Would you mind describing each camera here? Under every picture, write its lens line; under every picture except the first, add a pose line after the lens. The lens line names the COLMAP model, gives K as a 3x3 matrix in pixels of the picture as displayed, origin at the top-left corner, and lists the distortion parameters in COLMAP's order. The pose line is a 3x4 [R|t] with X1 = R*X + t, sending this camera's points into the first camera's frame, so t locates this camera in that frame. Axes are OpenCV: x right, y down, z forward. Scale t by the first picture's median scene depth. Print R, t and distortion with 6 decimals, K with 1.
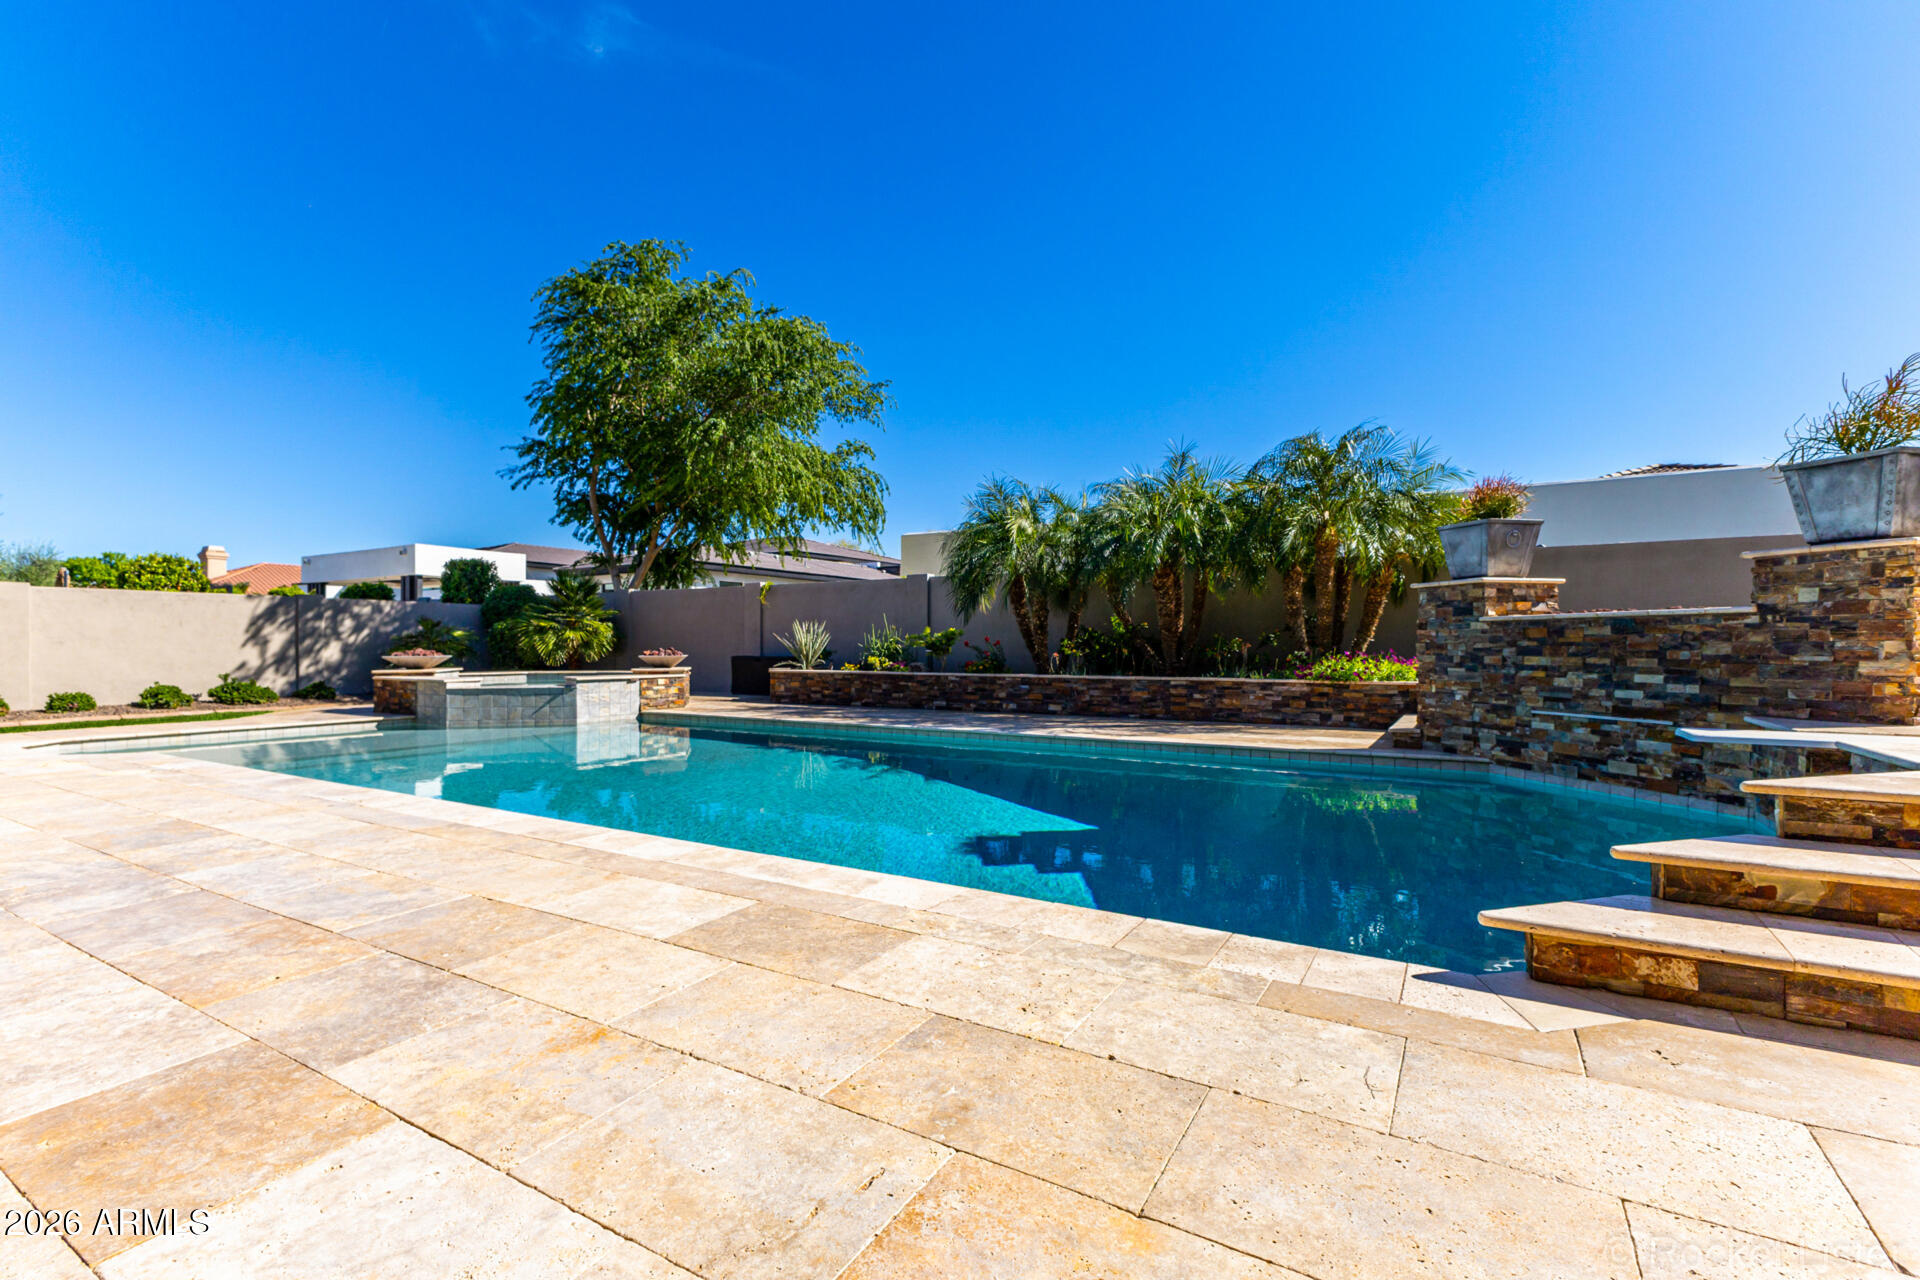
lens RADIAL K [[843.9, 0, 955.5], [0, 843.9, 644.6], [0, 0, 1]] dist [0.013566, -0.001167]
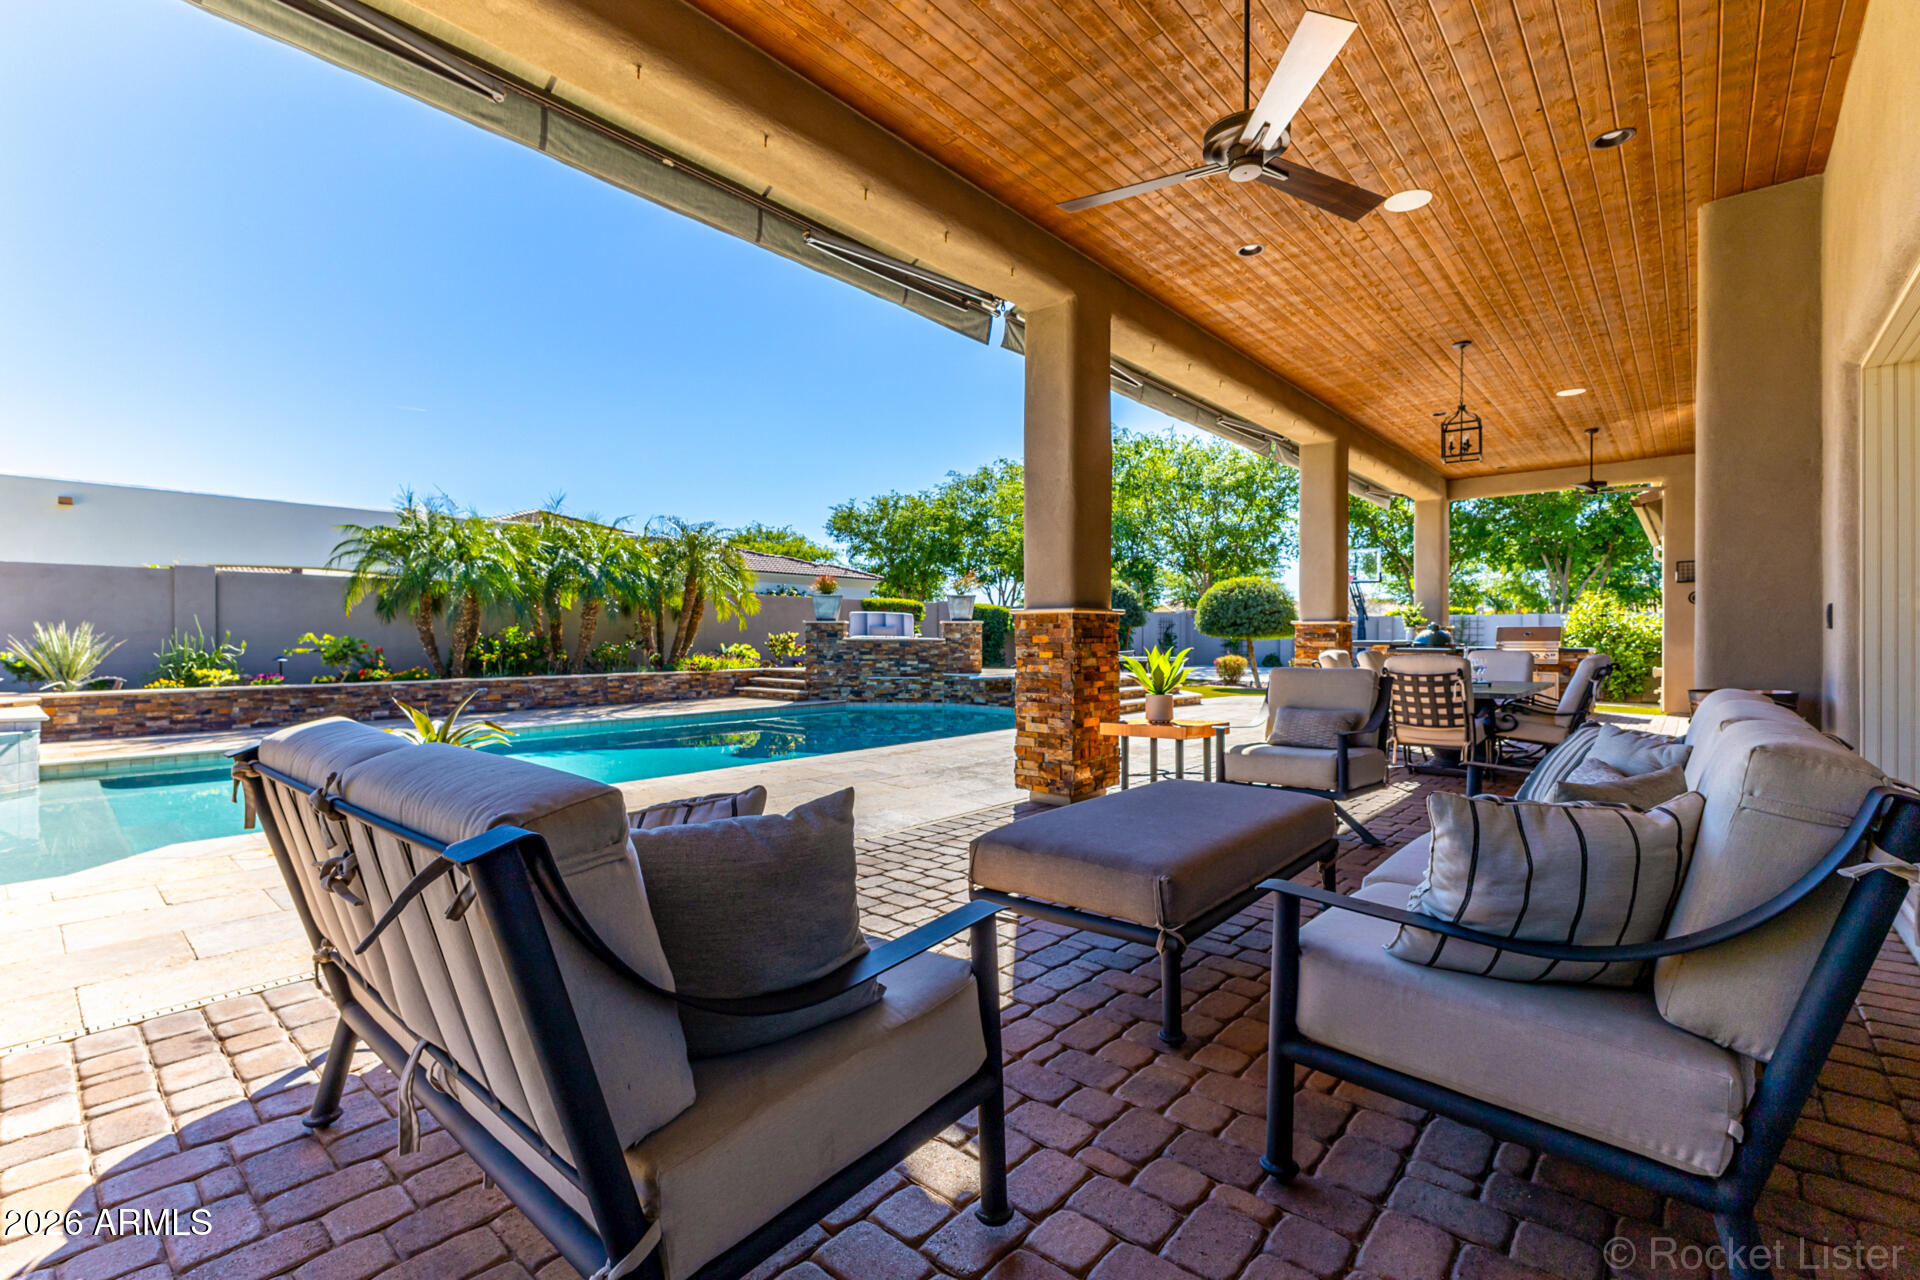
lens RADIAL K [[843.9, 0, 973.3], [0, 843.9, 640.2], [0, 0, 1]] dist [0.013566, -0.001167]
pose [[0.177299, -0.005806, 0.984140, -1.562920], [-0.003301, 0.999973, 0.006494, -0.043650], [-0.984151, -0.004400, 0.177275, 0.253409]]
